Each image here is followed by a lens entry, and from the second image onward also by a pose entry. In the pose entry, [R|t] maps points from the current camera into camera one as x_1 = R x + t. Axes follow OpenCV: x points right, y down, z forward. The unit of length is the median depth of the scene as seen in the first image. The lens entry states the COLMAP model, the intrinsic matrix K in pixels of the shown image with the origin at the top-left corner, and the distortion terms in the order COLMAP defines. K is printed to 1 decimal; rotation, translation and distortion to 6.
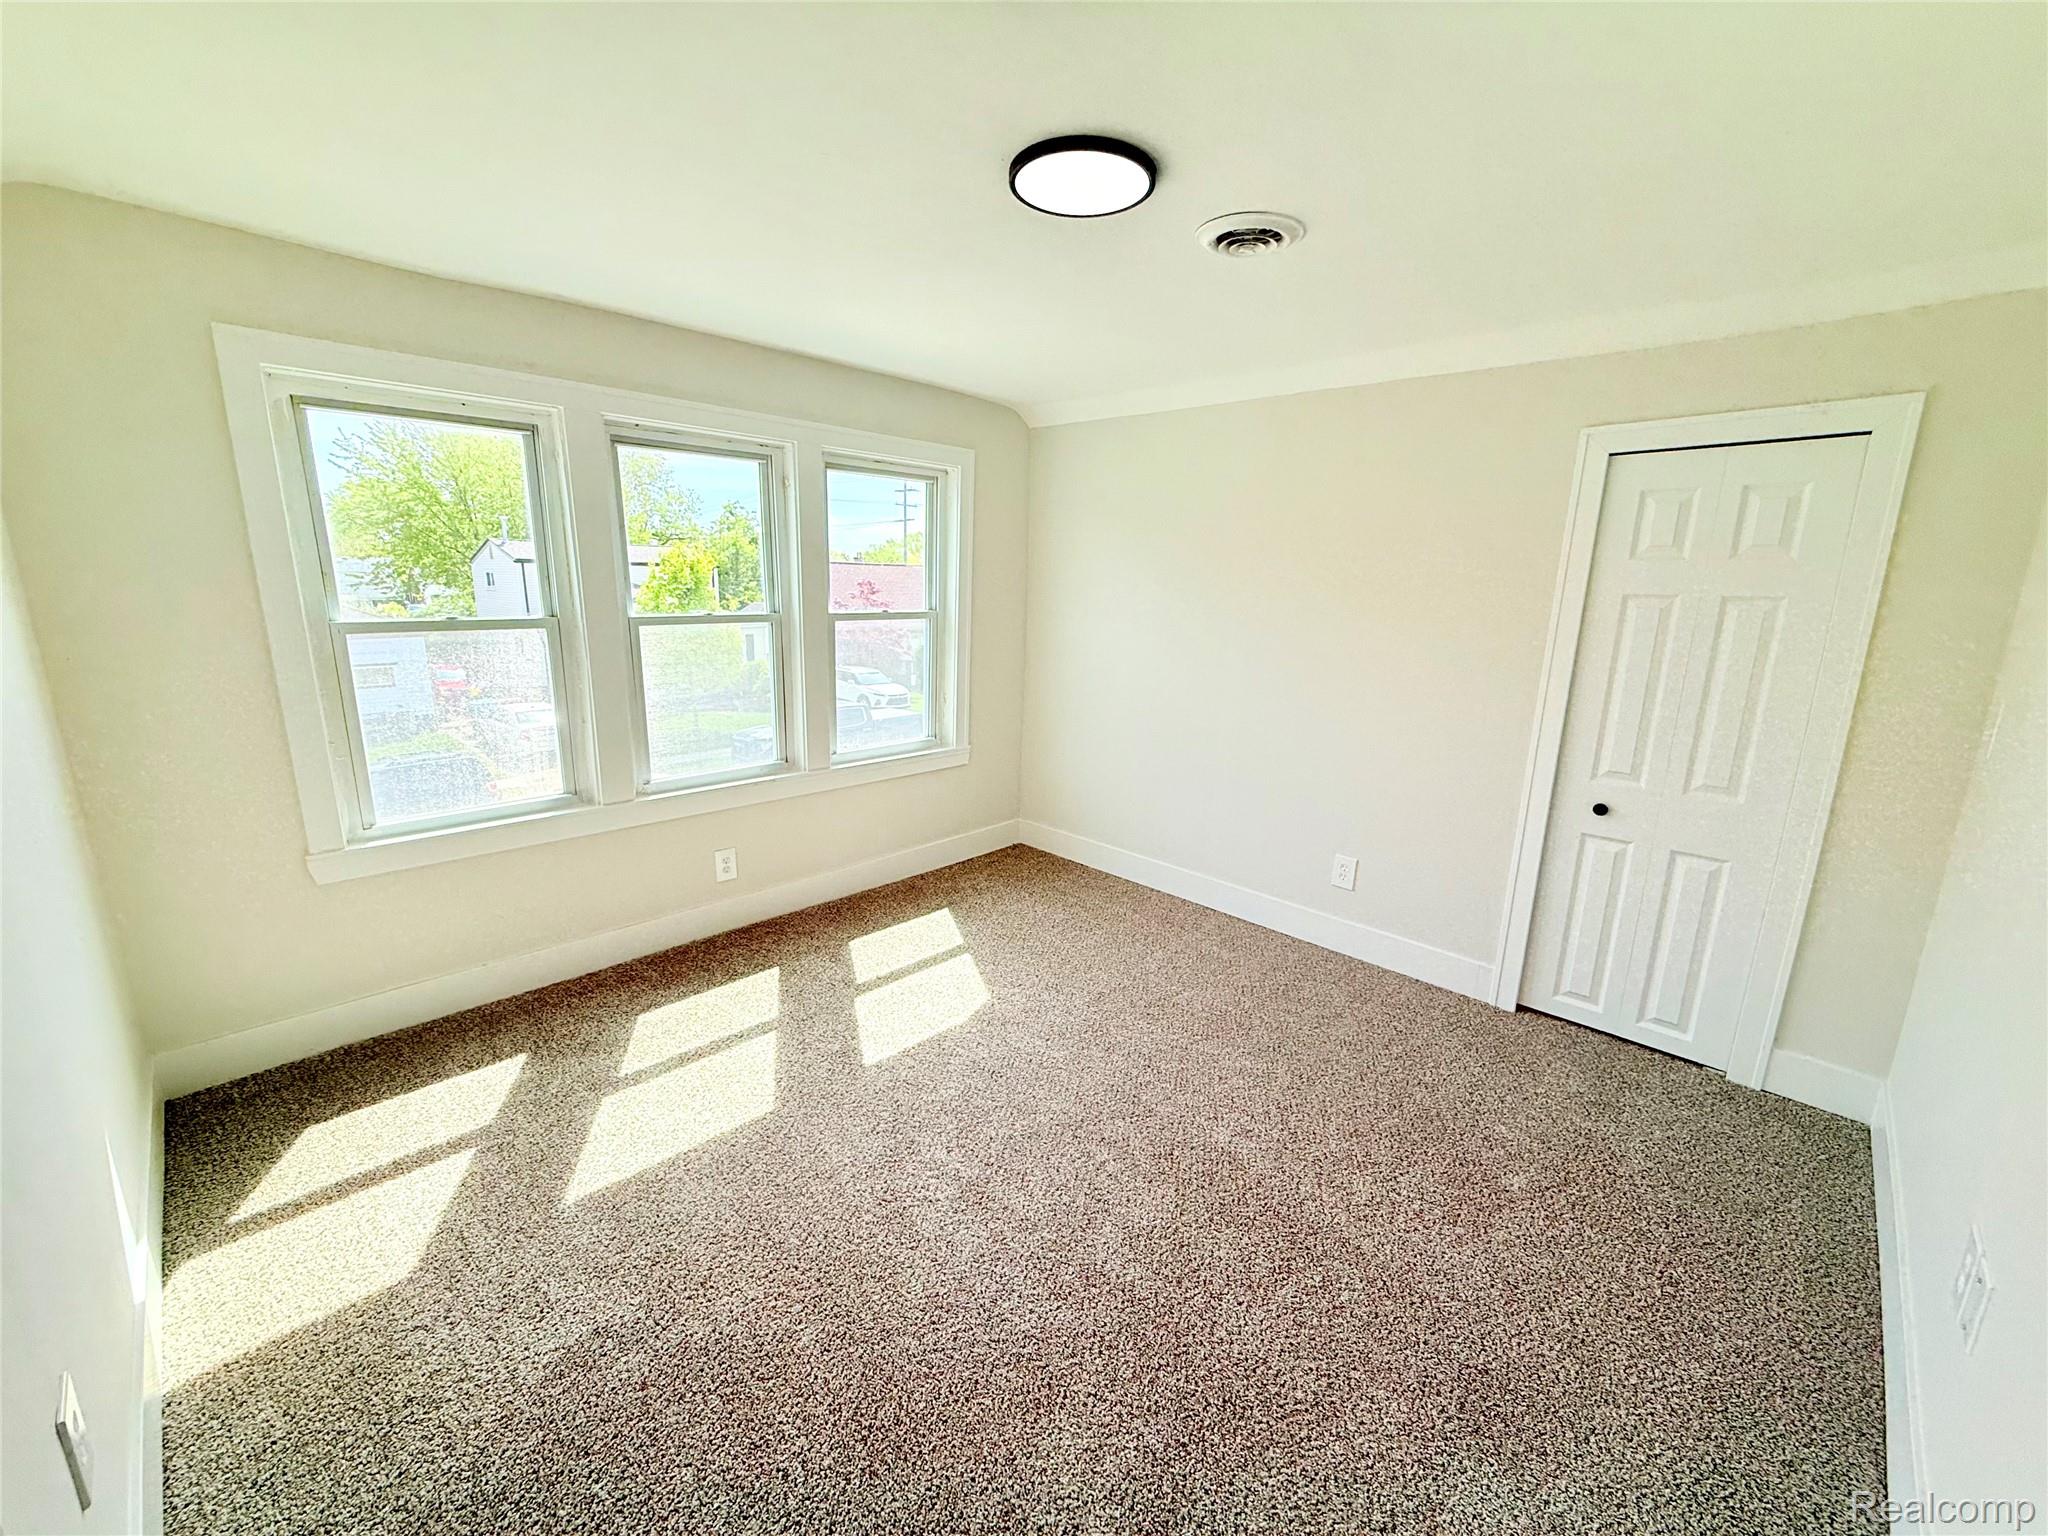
lens RADIAL K [[813.9, 0, 1019.7], [0, 813.9, 767.3], [0, 0, 1]] dist [-0.002064, 0.000238]
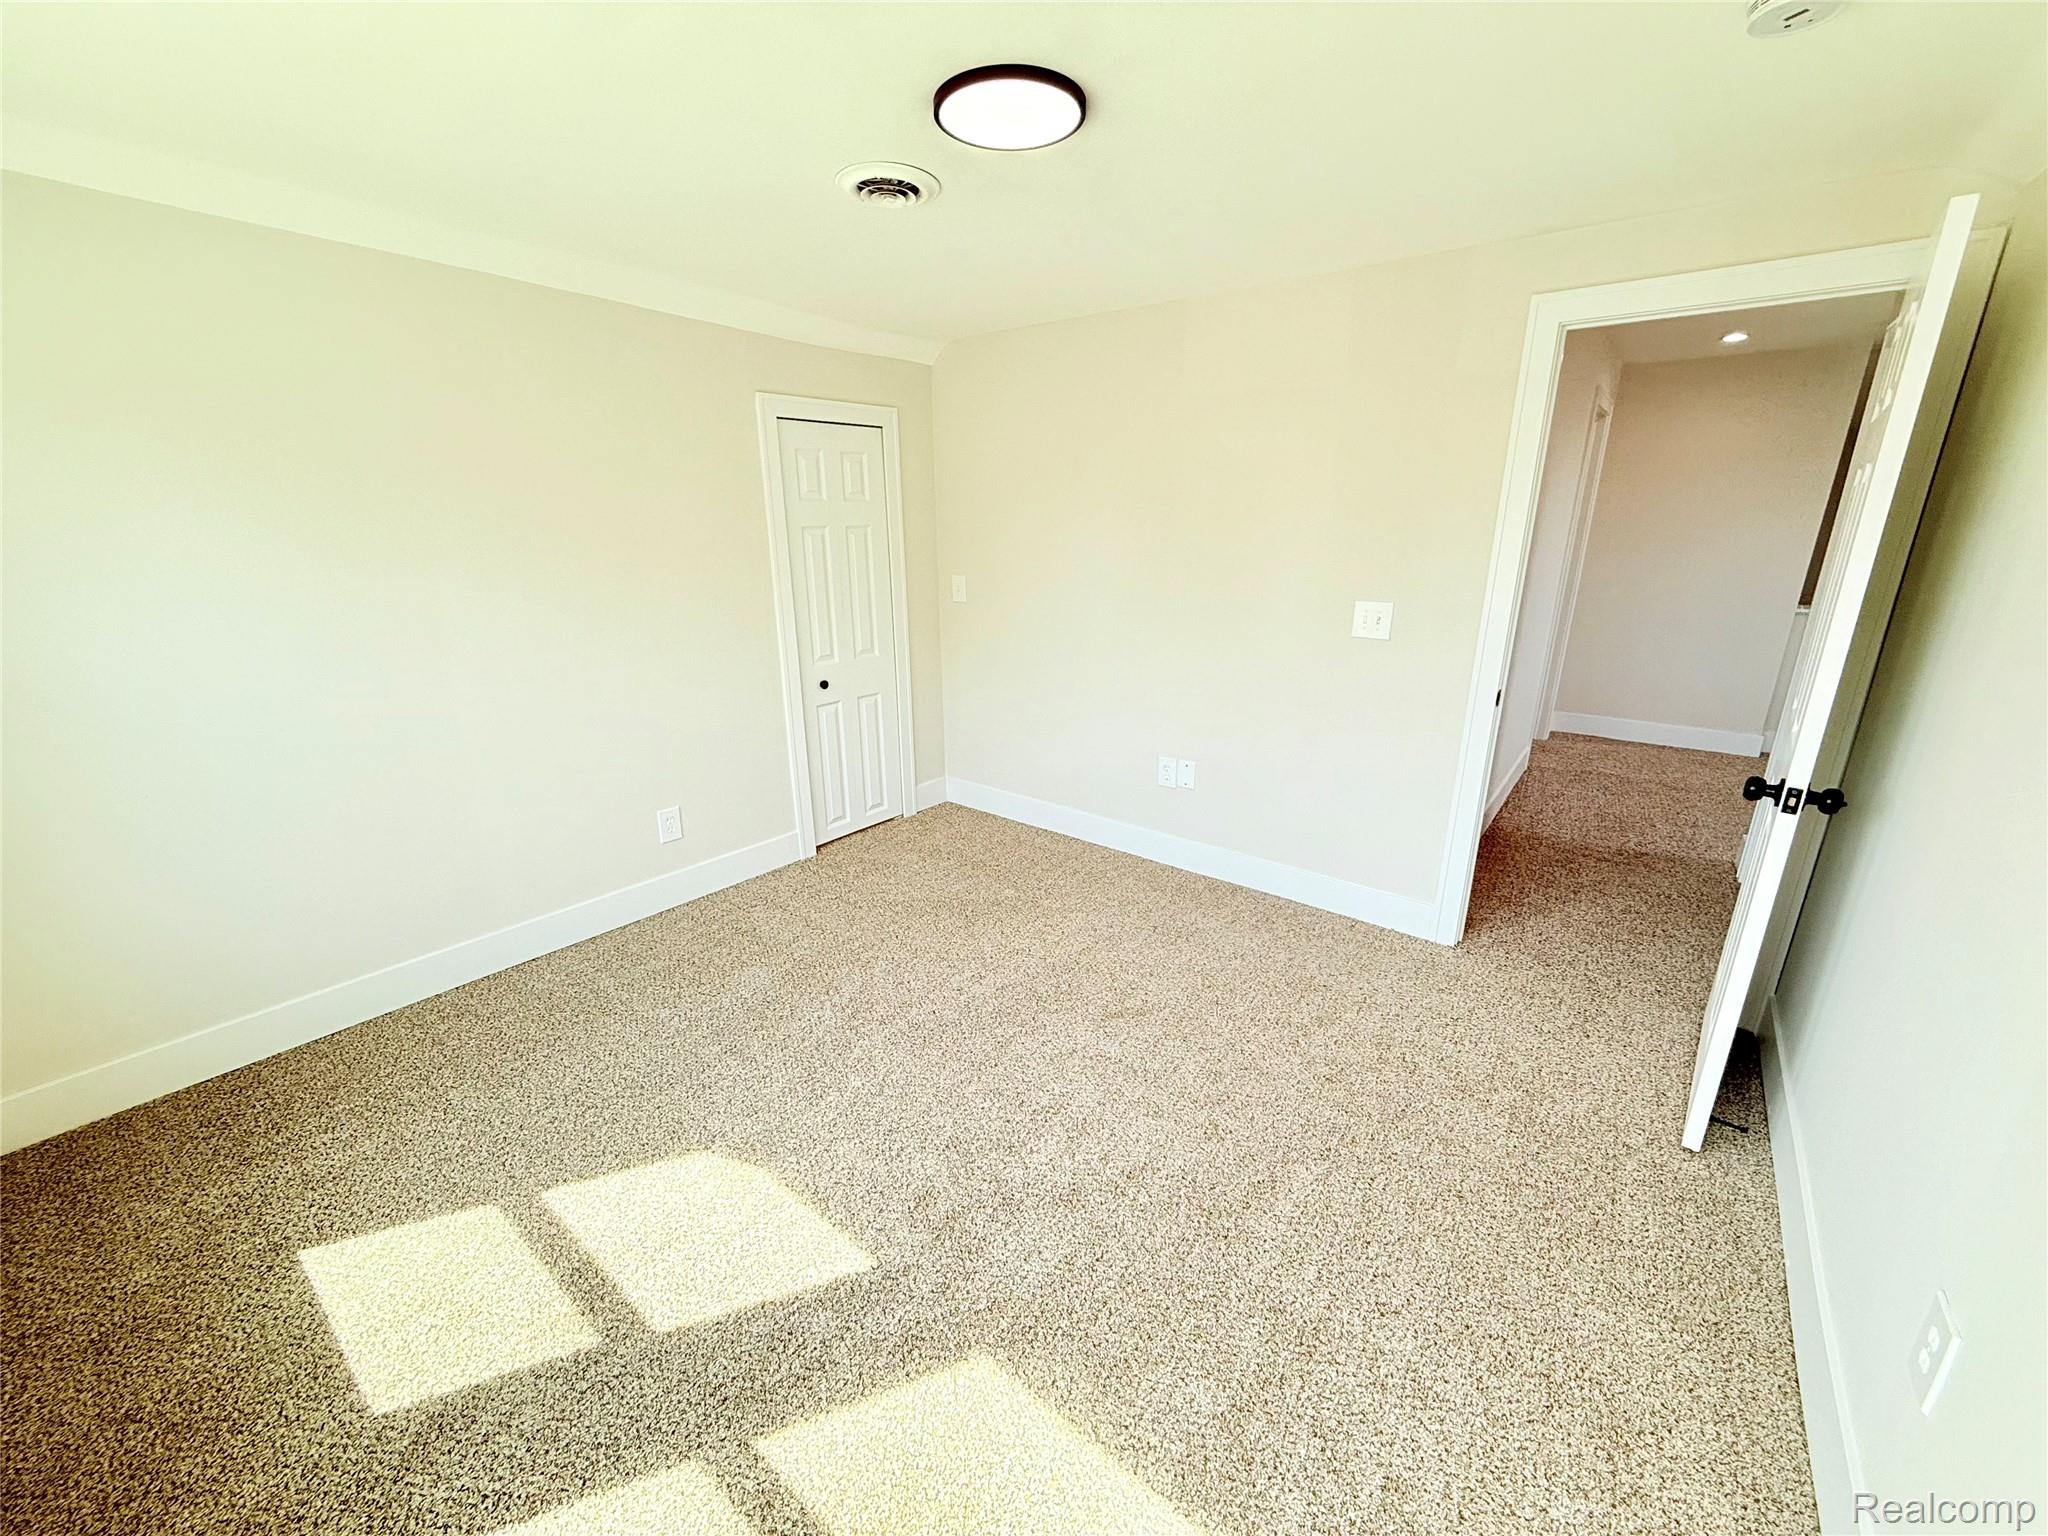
lens RADIAL K [[813.9, 0, 1019.7], [0, 813.9, 767.3], [0, 0, 1]] dist [-0.002064, 0.000238]
pose [[-0.122521, -0.298112, 0.946635, -0.678820], [0.222419, 0.921313, 0.318924, -0.185335], [-0.967222, 0.249625, -0.046575, 0.773091]]
